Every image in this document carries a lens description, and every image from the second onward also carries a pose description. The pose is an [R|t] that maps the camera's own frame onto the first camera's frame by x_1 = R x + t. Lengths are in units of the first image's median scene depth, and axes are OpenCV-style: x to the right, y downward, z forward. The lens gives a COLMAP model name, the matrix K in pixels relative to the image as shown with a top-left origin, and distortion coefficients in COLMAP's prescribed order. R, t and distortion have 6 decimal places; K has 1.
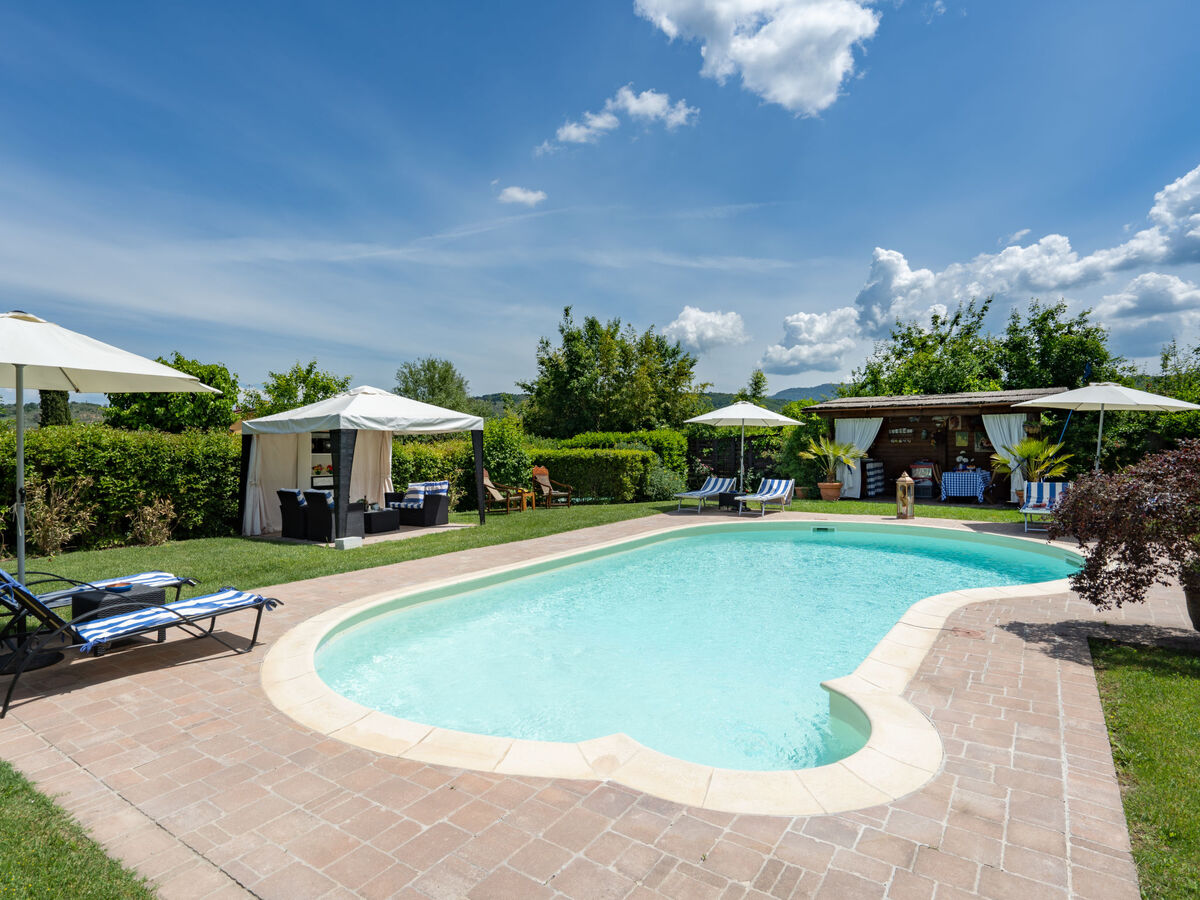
lens RADIAL K [[660.5, 0, 601.6], [0, 660.5, 464.8], [0, 0, 1]] dist [0.000853, 0.000760]
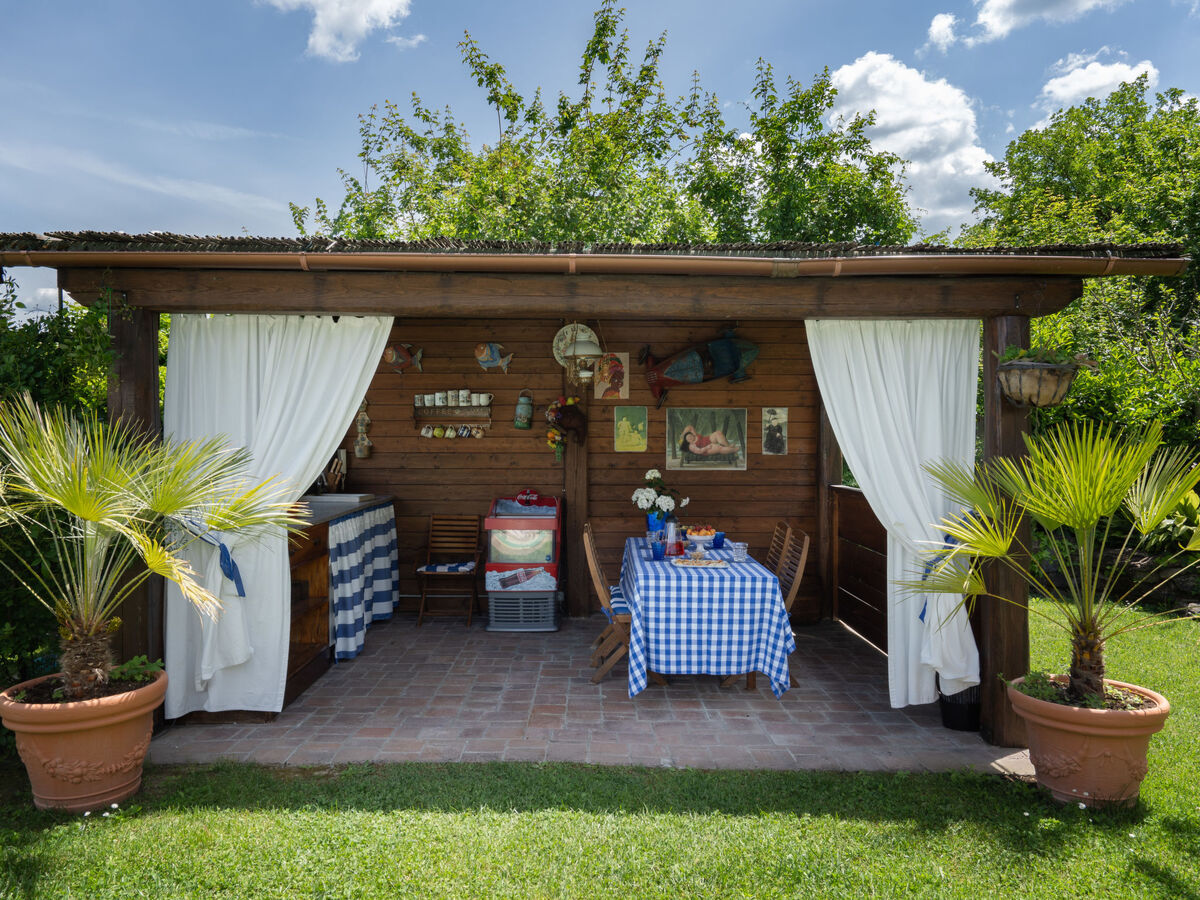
lens RADIAL K [[866.8, 0, 600.0], [0, 866.8, 450.0], [0, 0, 1]] dist [0.050915, -0.000805]
pose [[0.807159, 0.000274, 0.590335, 0.318050], [0.007340, 0.999918, -0.010500, -0.027381], [-0.590289, 0.012808, 0.807090, 0.741749]]
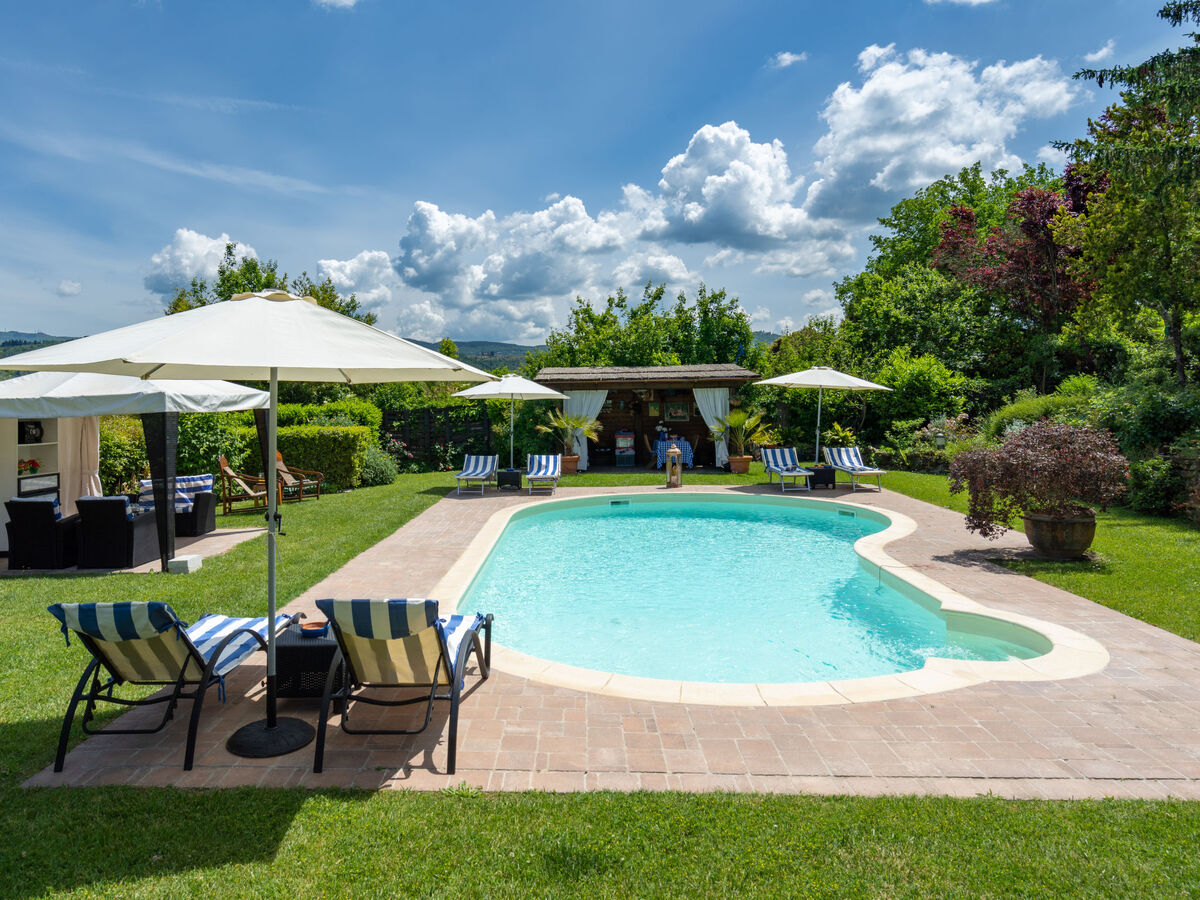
lens RADIAL K [[795.3, 0, 543.9], [0, 795.3, 418.8], [0, 0, 1]] dist [-0.002698, 0.000006]
pose [[0.850608, -0.015431, 0.525574, -0.303575], [0.024805, 0.999634, -0.010796, -0.015902], [-0.525215, 0.022220, 0.850679, 0.007684]]
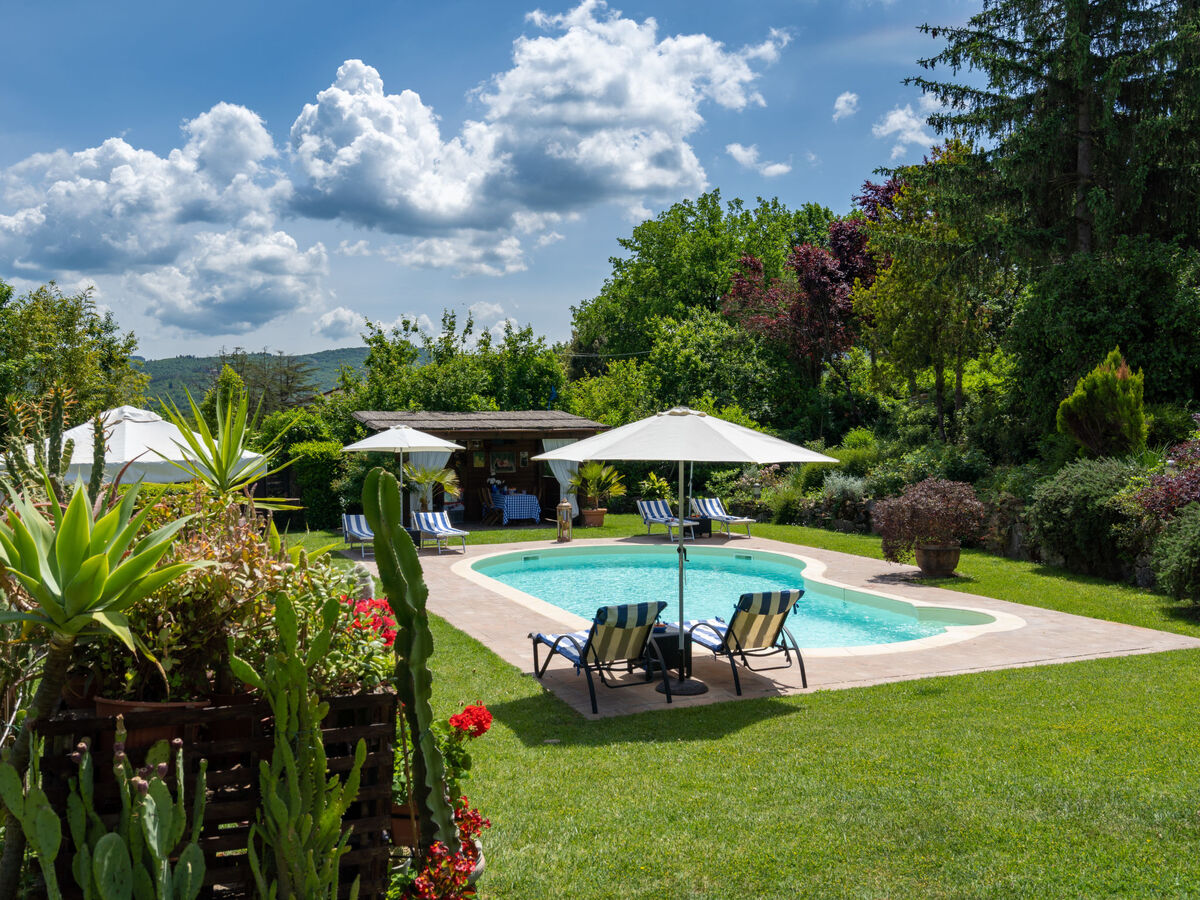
lens RADIAL K [[1071.6, 0, 630.6], [0, 1071.6, 451.3], [0, 0, 1]] dist [-0.011952, -0.002763]
pose [[0.518905, -0.008282, 0.854792, -0.732593], [0.028066, 0.999579, -0.007353, -0.036746], [-0.854371, 0.027806, 0.518919, 0.007775]]
